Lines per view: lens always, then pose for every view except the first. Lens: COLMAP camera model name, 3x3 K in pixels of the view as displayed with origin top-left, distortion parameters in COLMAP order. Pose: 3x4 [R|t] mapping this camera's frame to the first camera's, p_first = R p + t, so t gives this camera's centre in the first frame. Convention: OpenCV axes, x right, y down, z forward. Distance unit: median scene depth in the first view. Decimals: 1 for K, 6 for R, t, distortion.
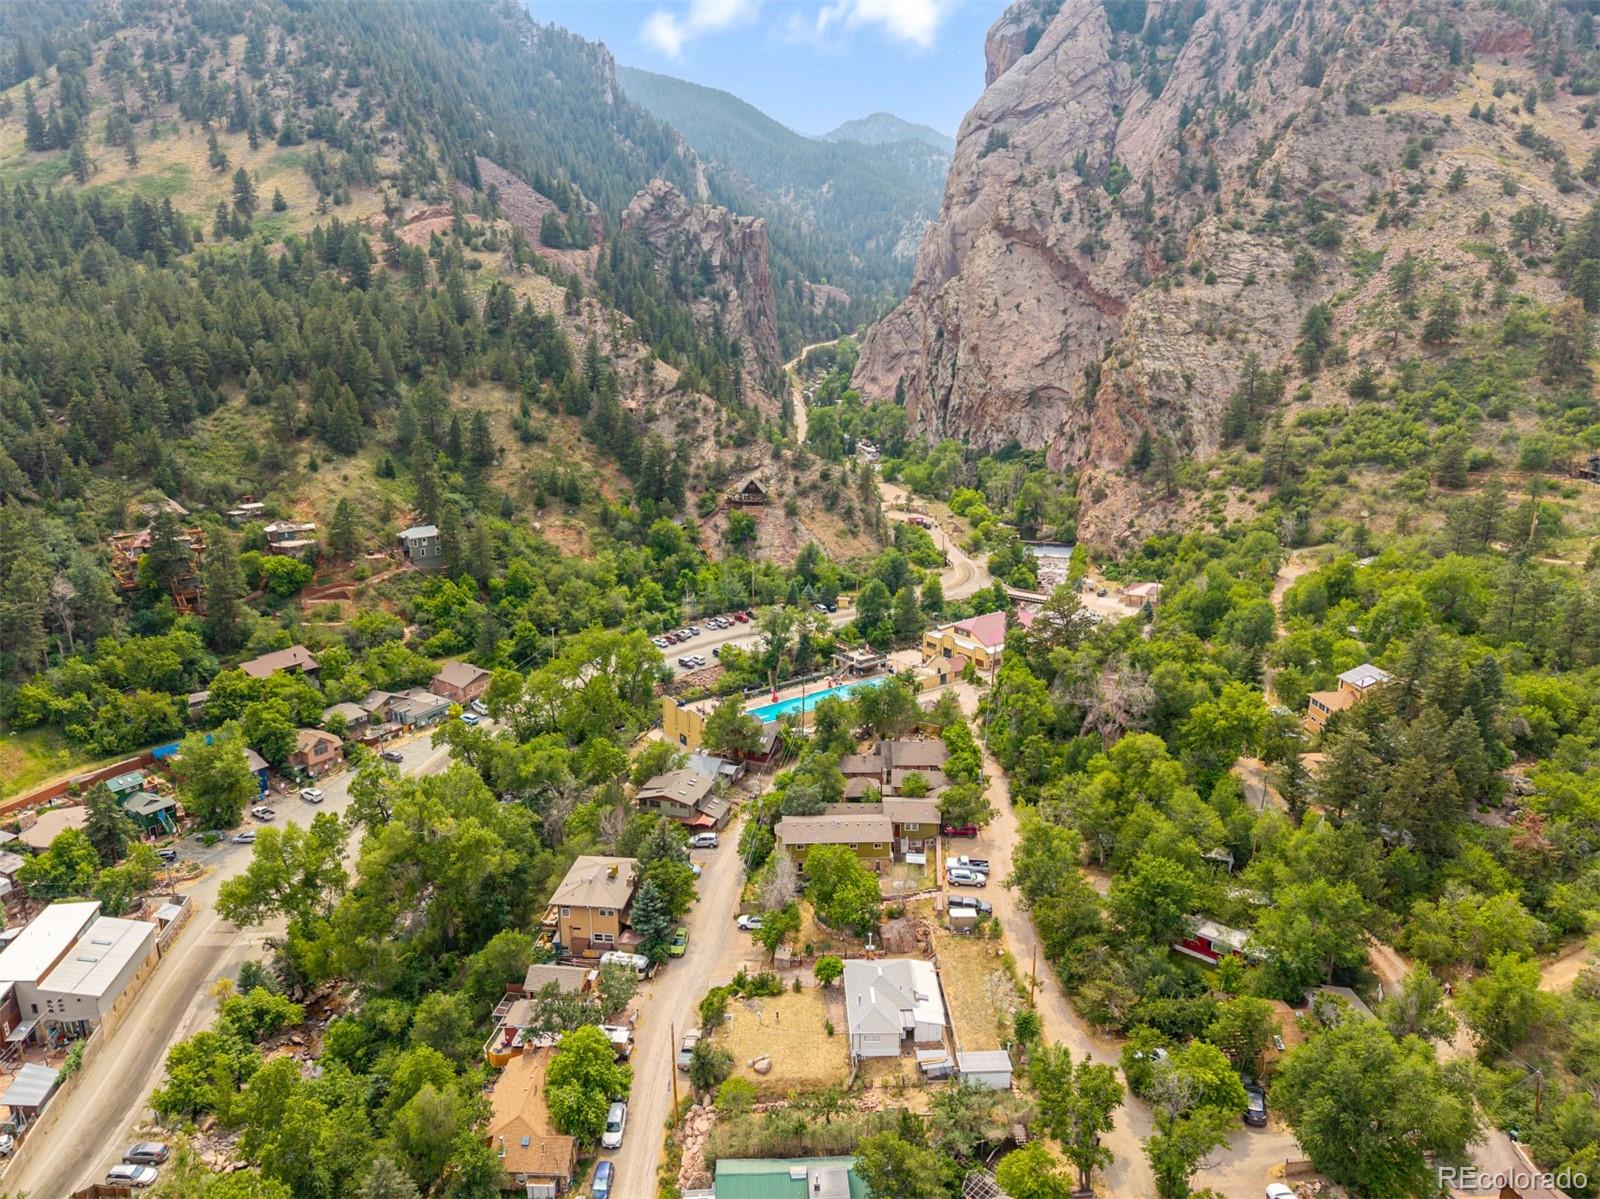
lens RADIAL K [[1065.2, 0, 800.0], [0, 1065.2, 599.5], [0, 0, 1]] dist [0.011453, -0.012416]
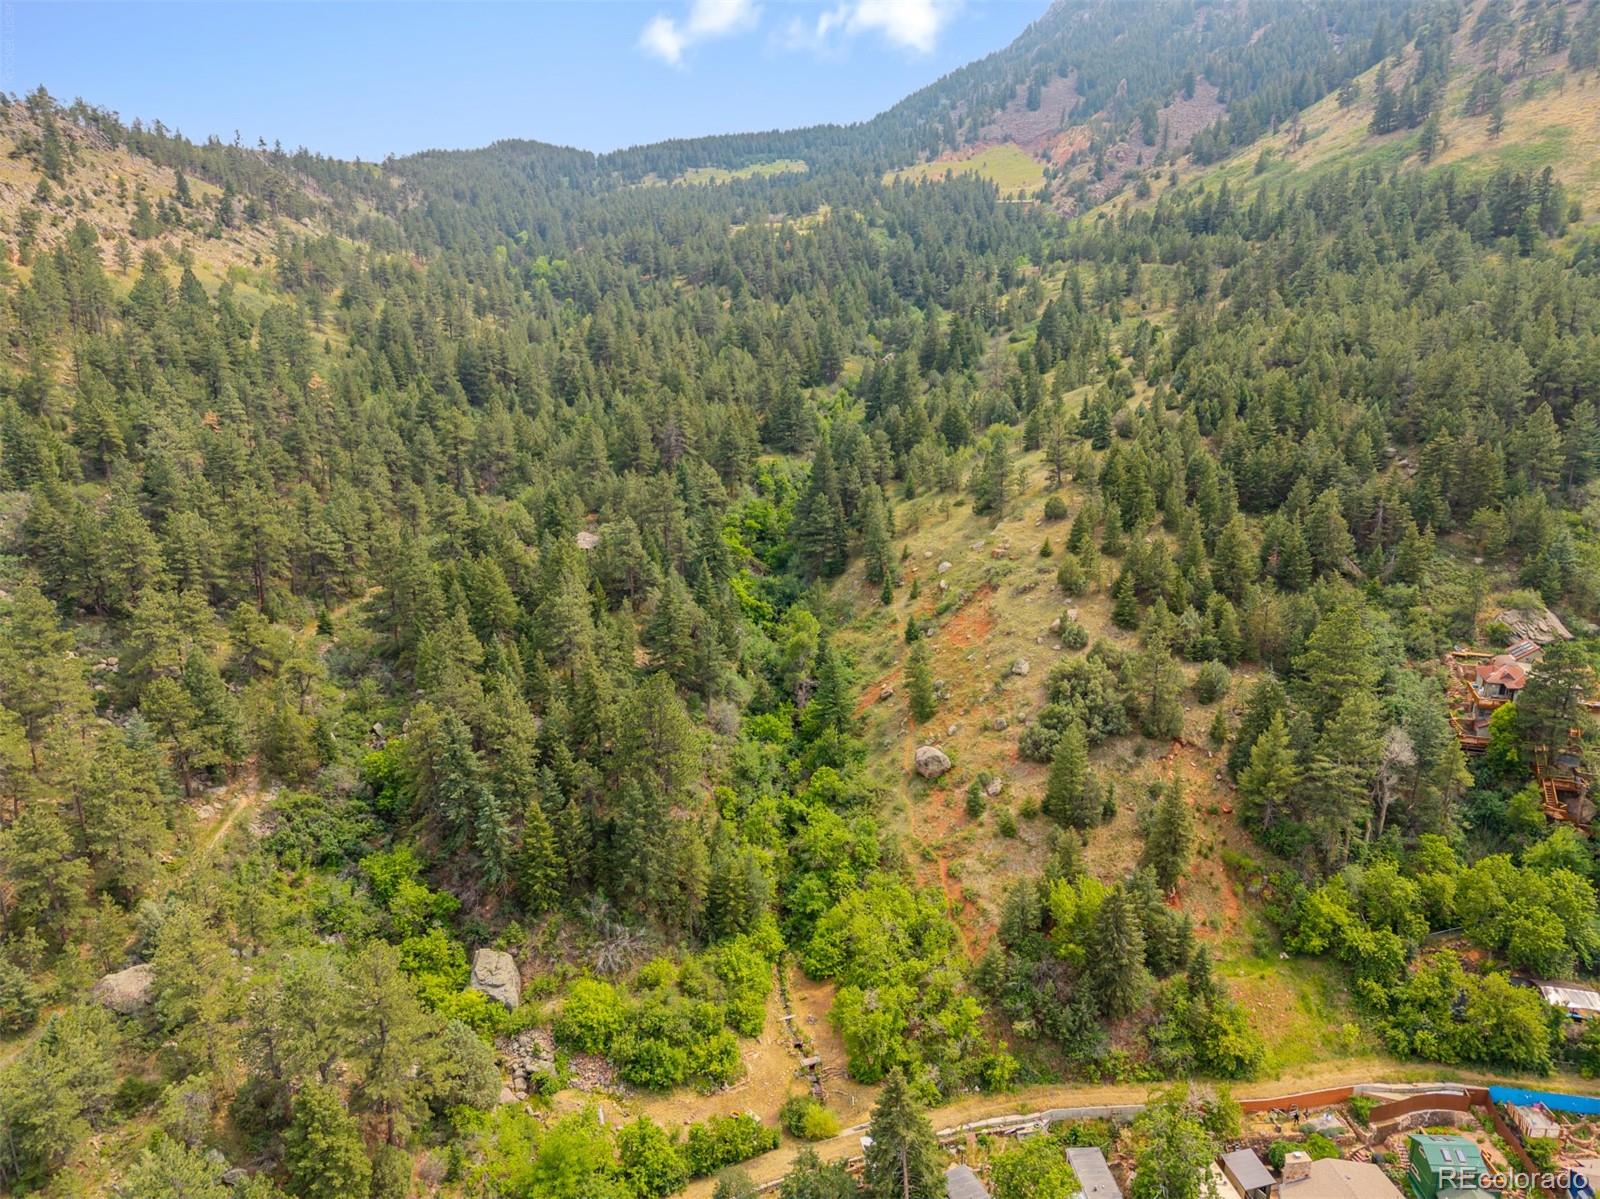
lens RADIAL K [[1068.8, 0, 803.1], [0, 1068.8, 604.5], [0, 0, 1]] dist [0.061988, -0.049083]
pose [[0.540510, 0.223437, -0.811126, -0.176178], [-0.223618, 0.967566, 0.117519, -0.042755], [0.811076, 0.117862, 0.572944, 0.152512]]
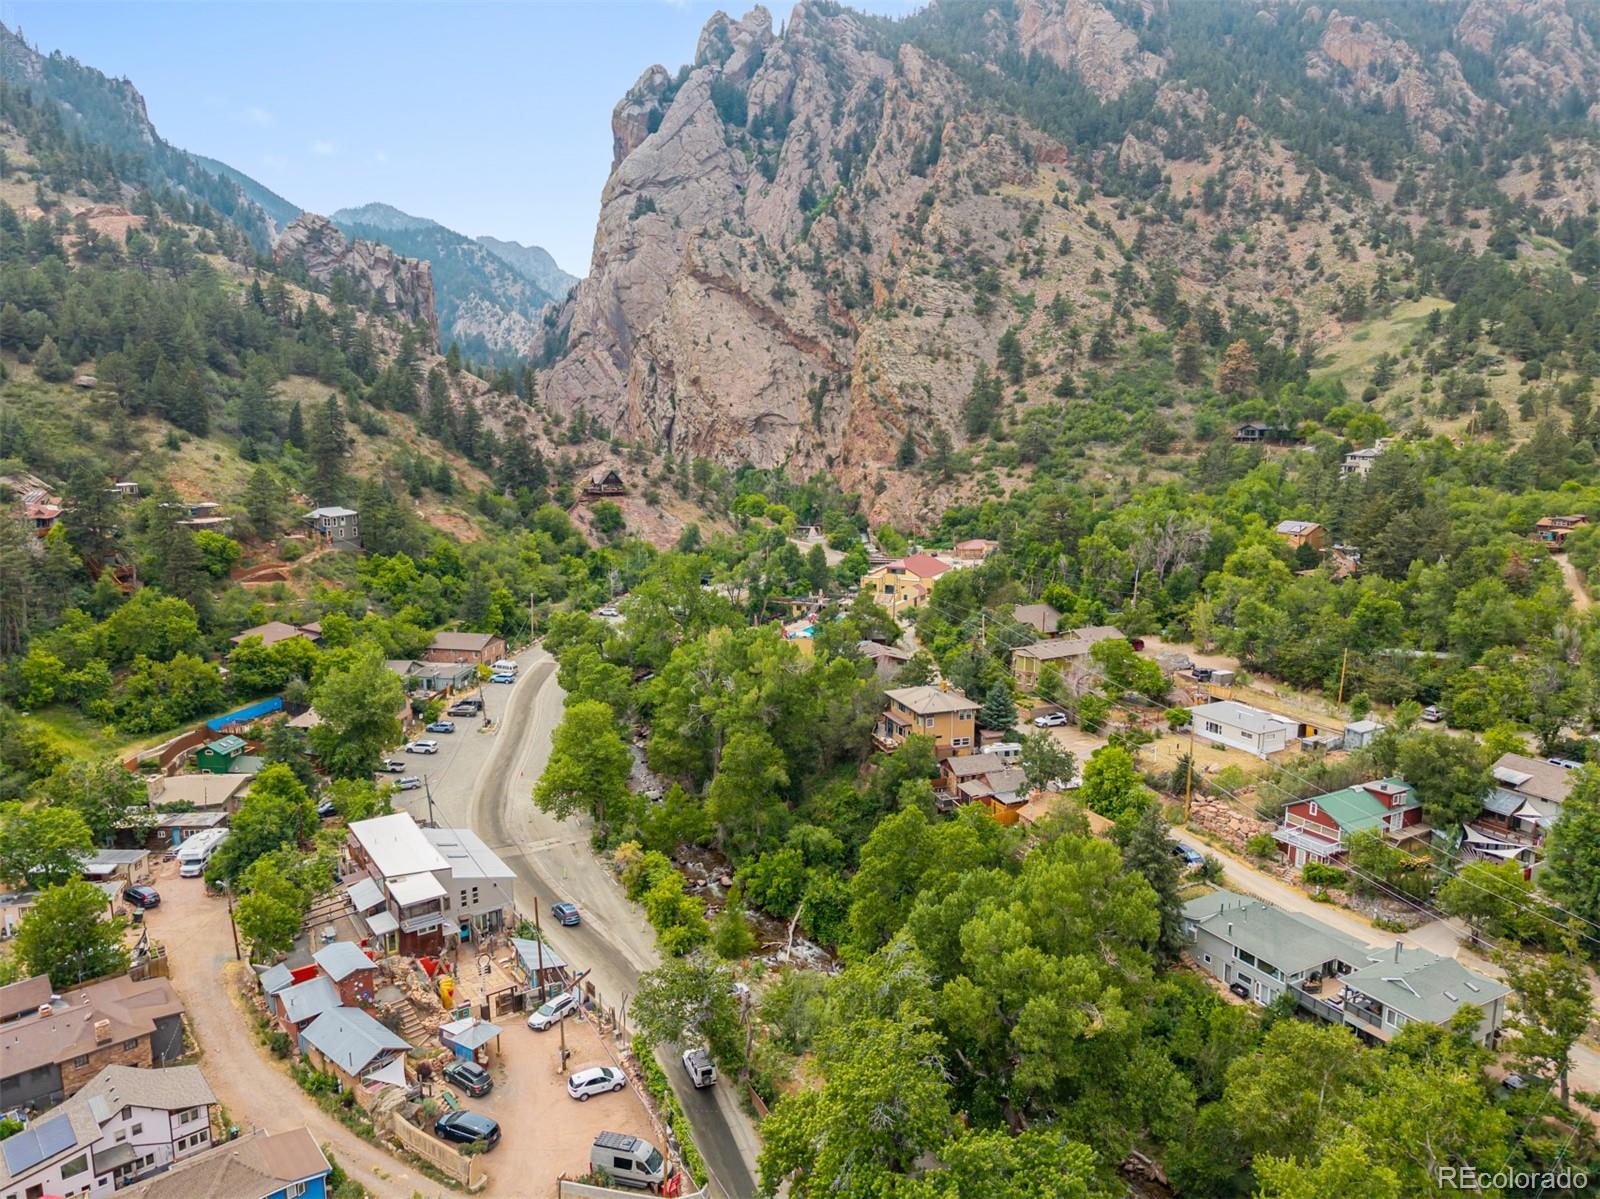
lens RADIAL K [[1094.1, 0, 800.0], [0, 1094.1, 599.5], [0, 0, 1]] dist [0.014196, -0.021737]
pose [[0.888073, -0.078272, 0.452989, -0.260185], [0.126333, 0.989012, -0.076780, 0.077899], [-0.442002, 0.125413, 0.888204, 0.017157]]
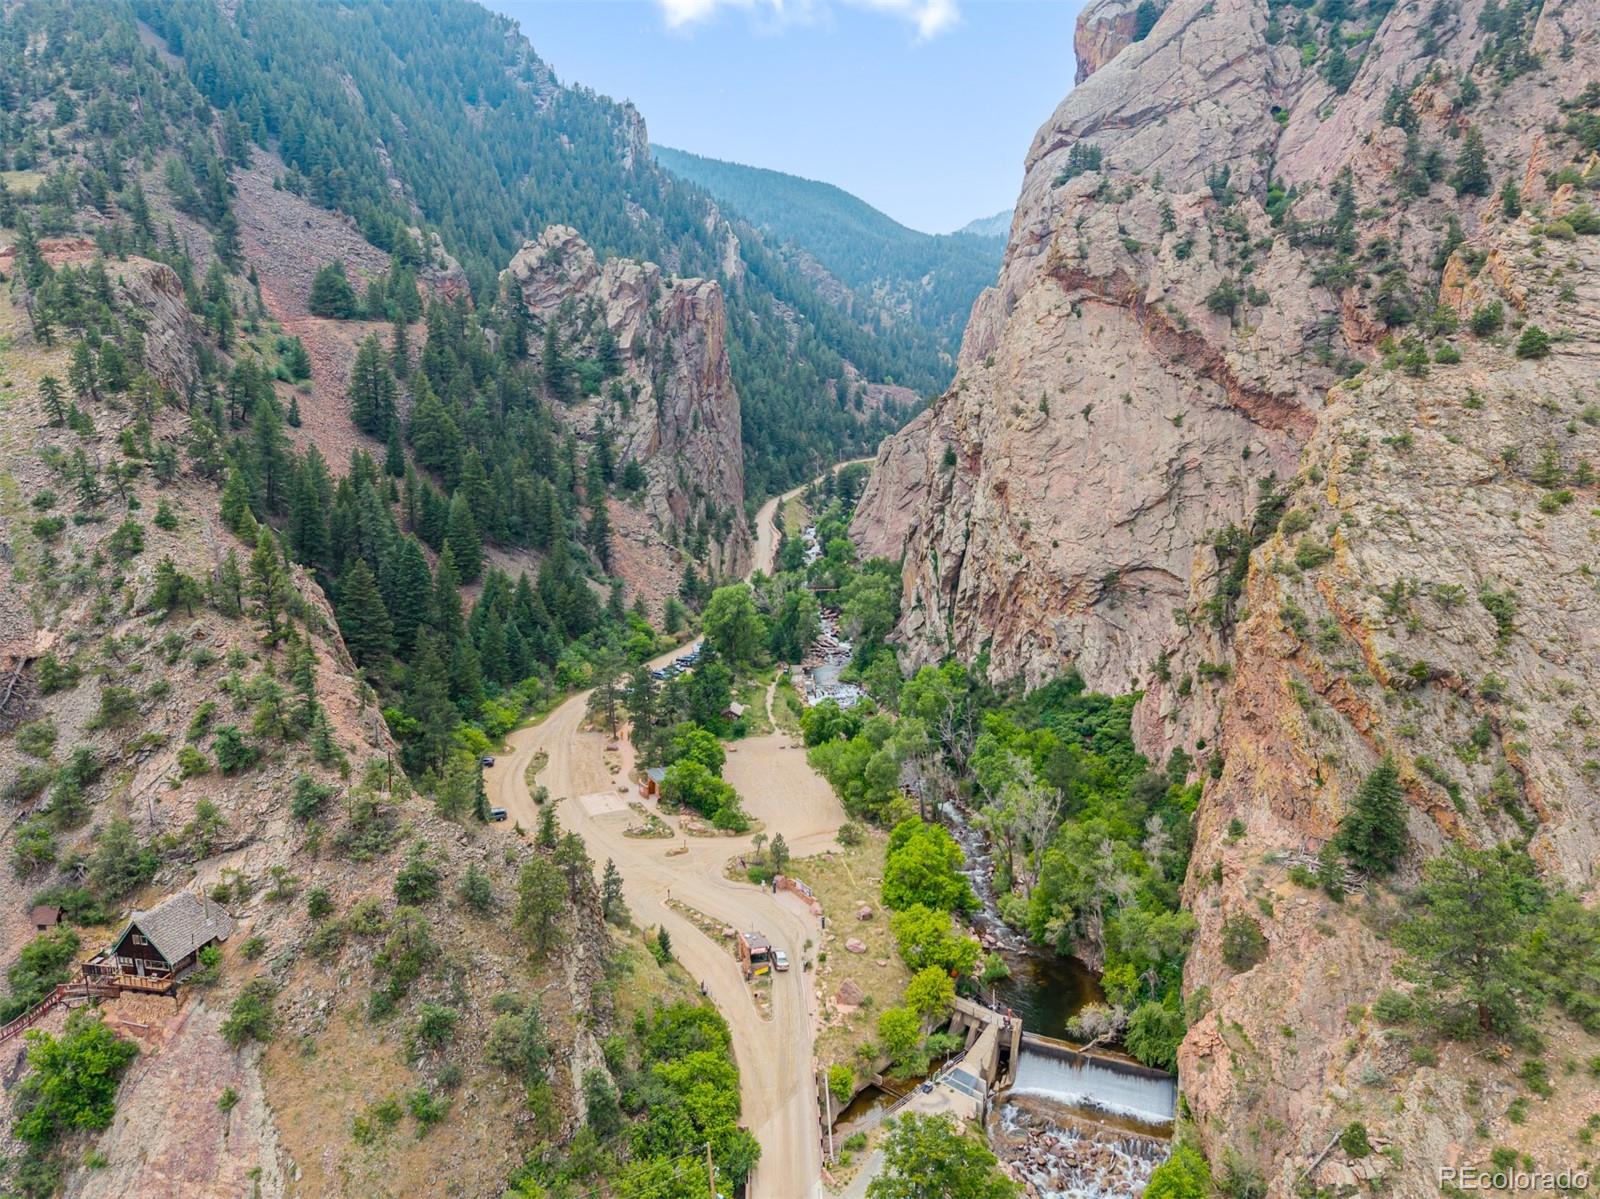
lens RADIAL K [[1021.4, 0, 817.2], [0, 1021.4, 577.9], [0, 0, 1]] dist [0.042423, -0.044917]
pose [[0.990926, 0.023776, -0.132286, 0.145071], [-0.037704, 0.993884, -0.103795, -0.137986], [0.129009, 0.107841, 0.985762, 0.502239]]
